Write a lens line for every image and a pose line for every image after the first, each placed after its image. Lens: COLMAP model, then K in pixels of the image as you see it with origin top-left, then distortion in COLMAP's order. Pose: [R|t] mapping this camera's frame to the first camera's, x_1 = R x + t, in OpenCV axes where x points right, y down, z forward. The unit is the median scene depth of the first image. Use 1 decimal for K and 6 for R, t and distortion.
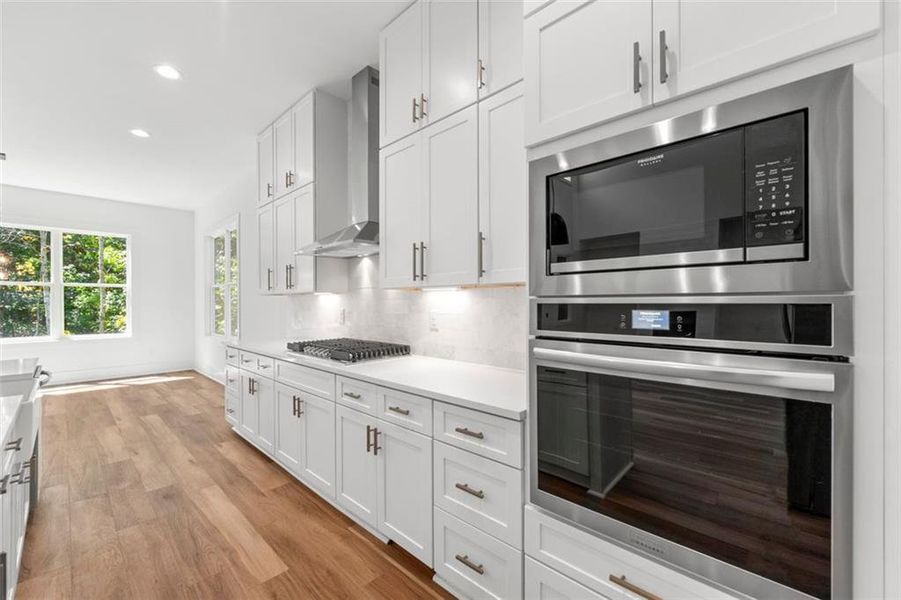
lens RADIAL K [[374.3, 0, 450.5], [0, 374.3, 300.0], [0, 0, 1]] dist [0.000706, 0.000271]
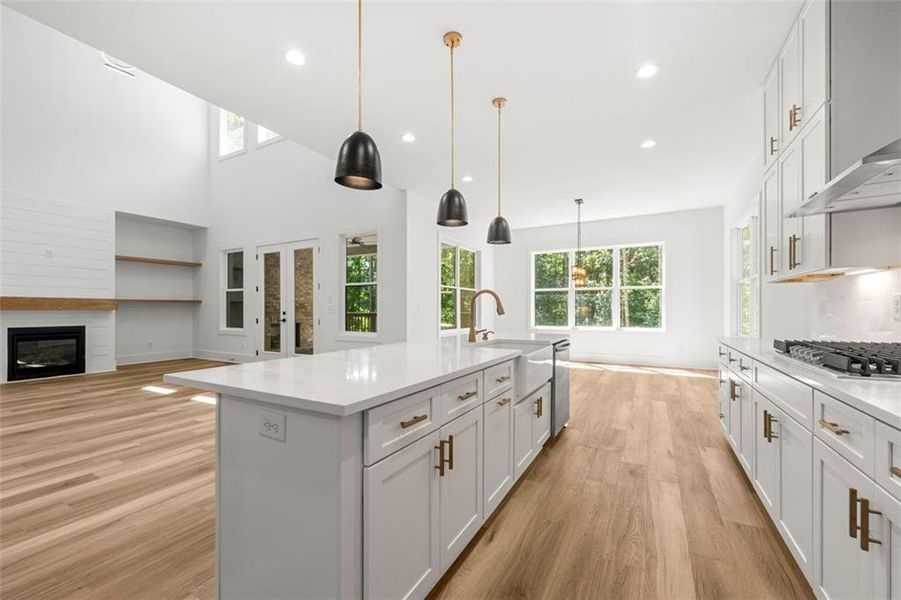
lens RADIAL K [[366.3, 0, 452.7], [0, 366.3, 309.0], [0, 0, 1]] dist [-0.001199, -0.000082]
pose [[0.264790, 0.002973, -0.964302, 0.099076], [0.005101, 0.999977, 0.004484, 0.051794], [0.964293, -0.006107, 0.264768, 0.224239]]
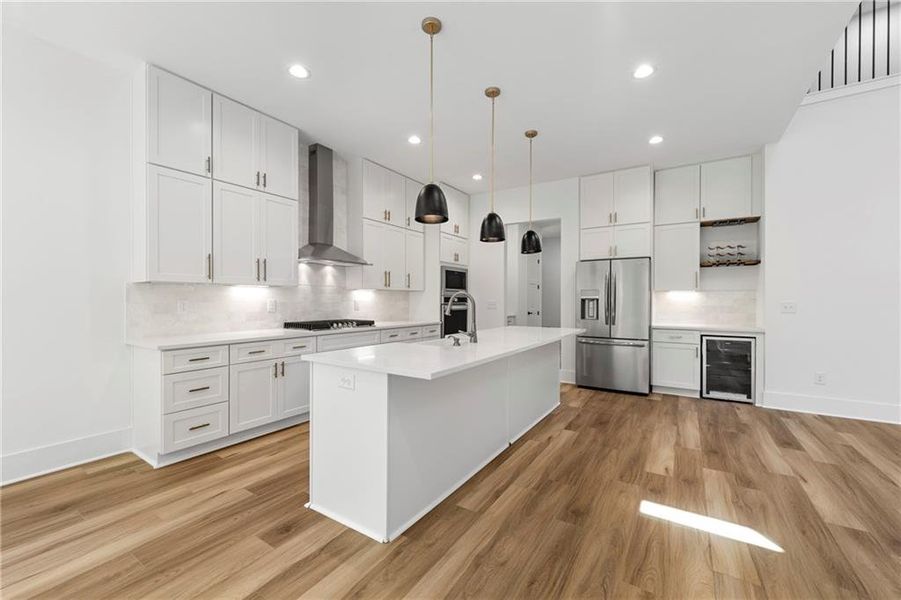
lens RADIAL K [[362.0, 0, 453.7], [0, 362.0, 300.8], [0, 0, 1]] dist [0.001087, 0.000006]
pose [[-0.198738, 0.000552, 0.980052, -1.978248], [-0.005806, 0.999982, -0.001741, 0.031288], [-0.980035, -0.006037, -0.198731, 0.840193]]
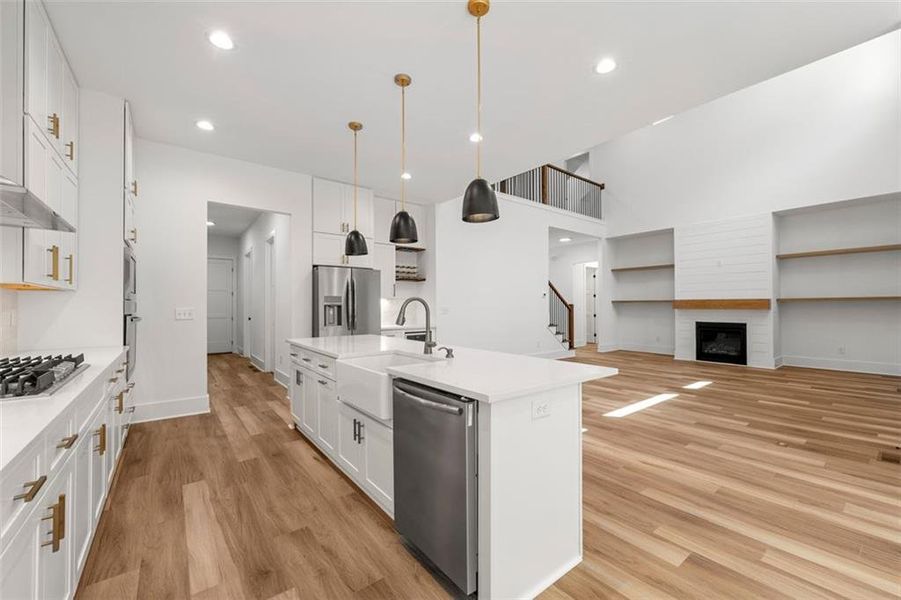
lens RADIAL K [[362.0, 0, 453.7], [0, 362.0, 300.8], [0, 0, 1]] dist [0.001087, 0.000006]
pose [[-0.990595, 0.008540, 0.136561, -1.132245], [0.006196, 0.999826, -0.017576, 0.026969], [-0.136688, -0.016565, -0.990476, 1.534009]]
